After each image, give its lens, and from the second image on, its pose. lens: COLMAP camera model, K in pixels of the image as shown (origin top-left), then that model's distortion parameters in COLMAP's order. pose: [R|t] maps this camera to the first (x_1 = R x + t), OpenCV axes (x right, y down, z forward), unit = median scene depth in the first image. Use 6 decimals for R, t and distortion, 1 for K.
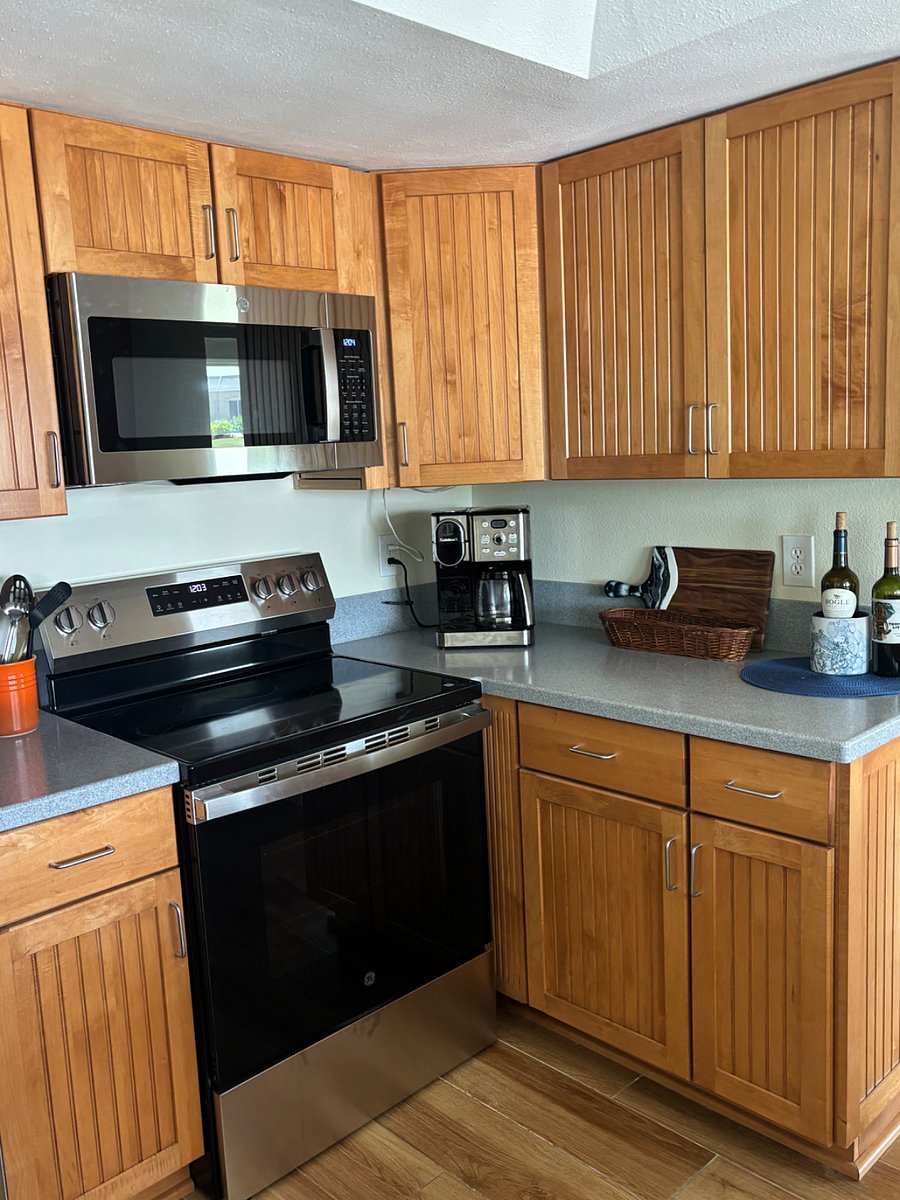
lens RADIAL K [[1019.4, 0, 451.2], [0, 1019.4, 607.5], [0, 0, 1]] dist [0.005155, -0.009678]
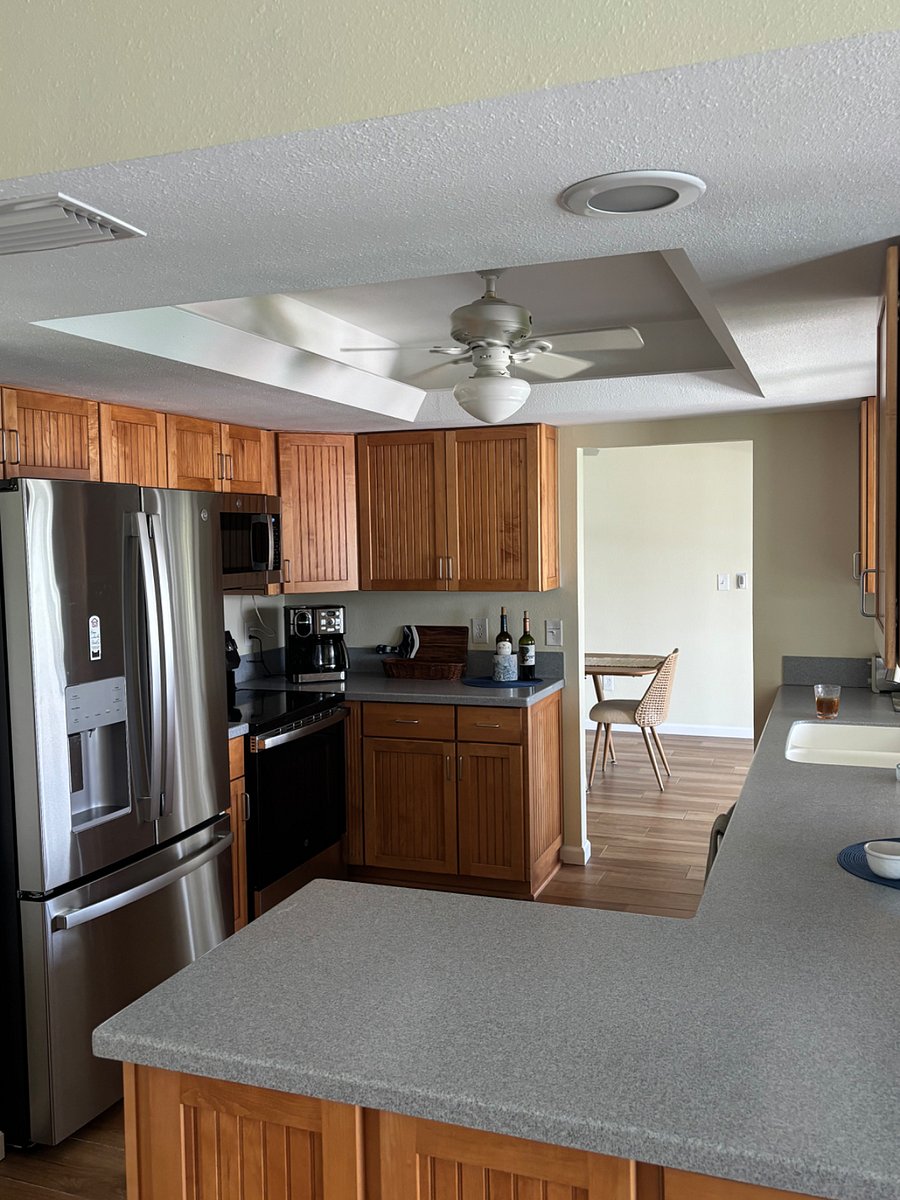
lens RADIAL K [[898.1, 0, 450.0], [0, 898.1, 600.0], [0, 0, 1]] dist [0.014700, -0.005071]
pose [[0.910089, 0.003258, 0.414400, -0.483816], [0.043302, 0.993748, -0.102910, 0.079312], [-0.412144, 0.111602, 0.904258, -0.646239]]
